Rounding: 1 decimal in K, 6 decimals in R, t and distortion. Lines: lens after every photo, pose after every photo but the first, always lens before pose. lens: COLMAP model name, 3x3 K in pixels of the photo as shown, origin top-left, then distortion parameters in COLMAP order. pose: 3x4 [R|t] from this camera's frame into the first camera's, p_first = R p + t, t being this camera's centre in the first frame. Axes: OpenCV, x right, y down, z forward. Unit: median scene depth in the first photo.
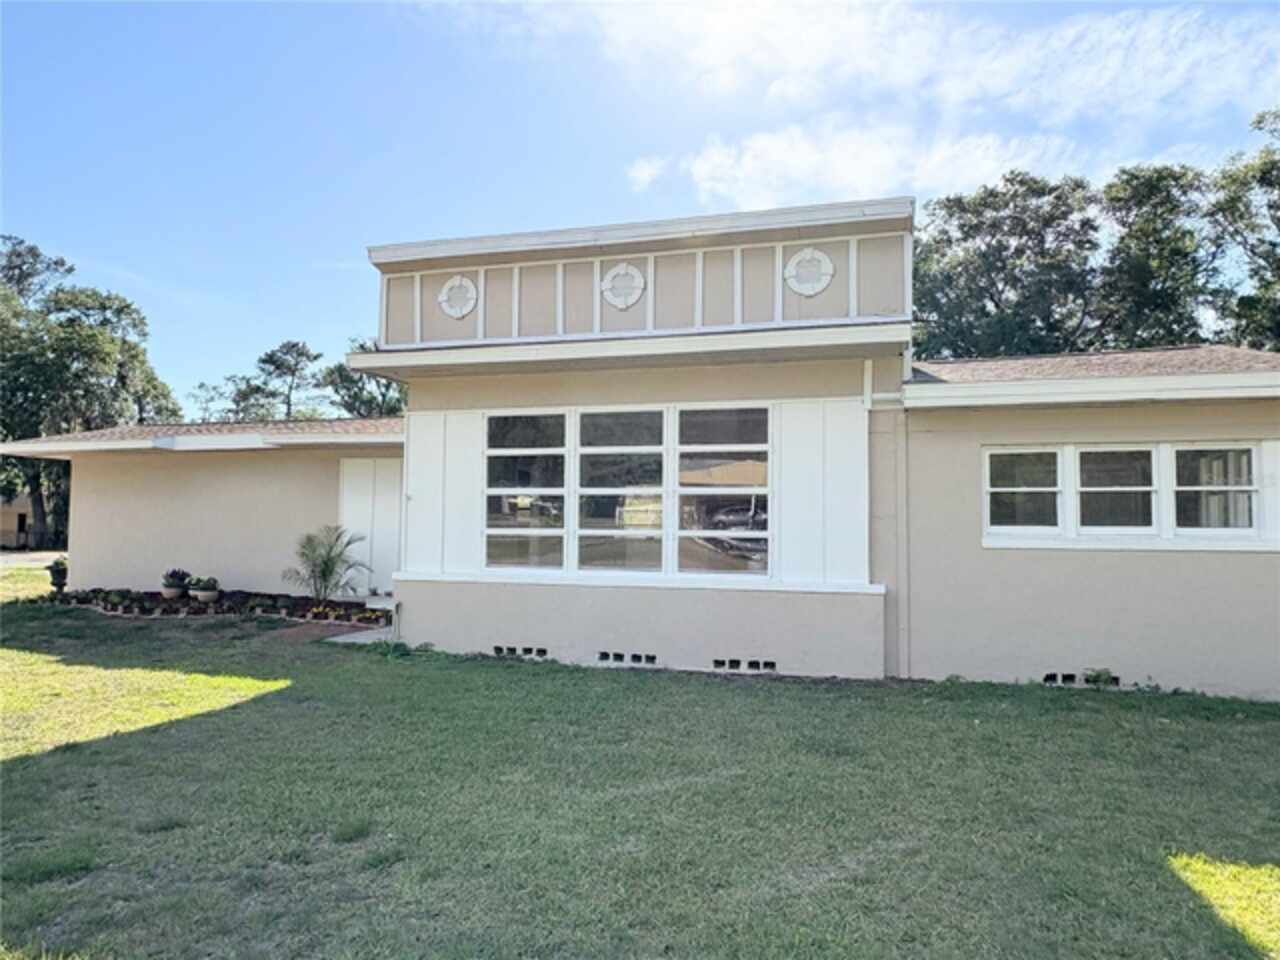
lens RADIAL K [[855.0, 0, 642.8], [0, 855.0, 484.4], [0, 0, 1]] dist [-0.004845, 0.006355]
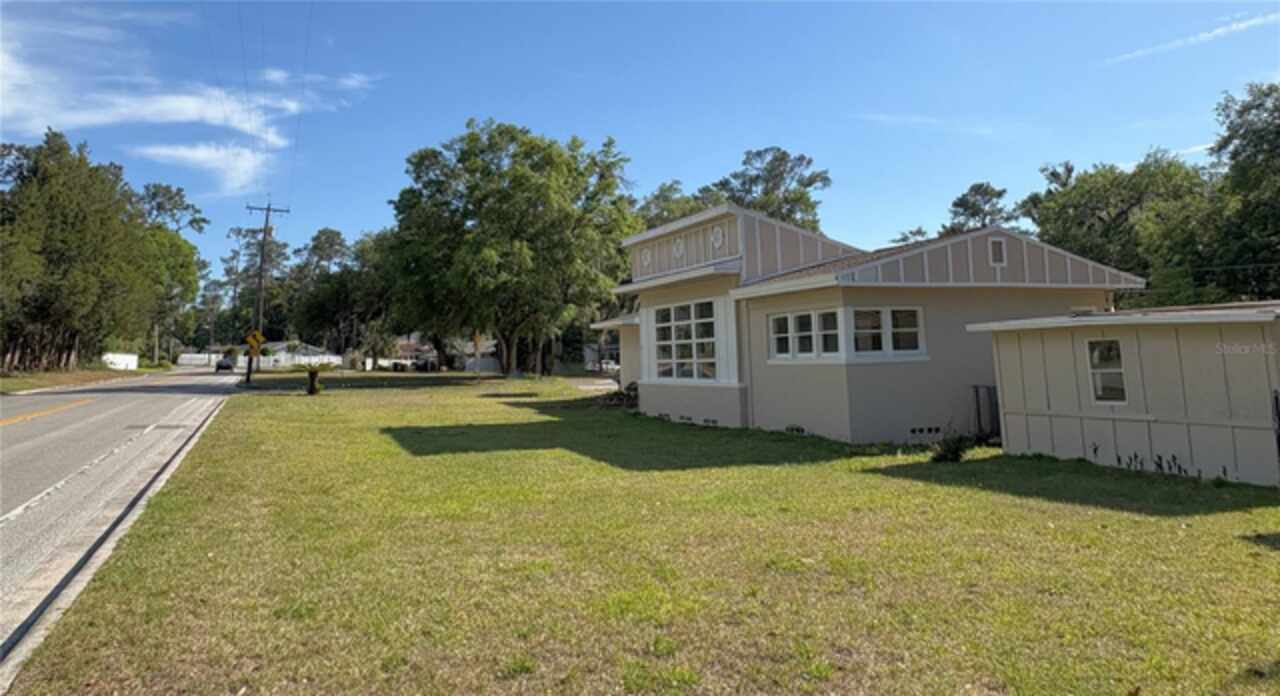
lens RADIAL K [[873.3, 0, 641.6], [0, 873.3, 231.4], [0, 0, 1]] dist [-0.005485, 0.010114]
pose [[0.632047, -0.135263, -0.763034, 1.570480], [0.068683, 0.990552, -0.118703, -0.013643], [0.771880, 0.022619, 0.635365, -0.489933]]
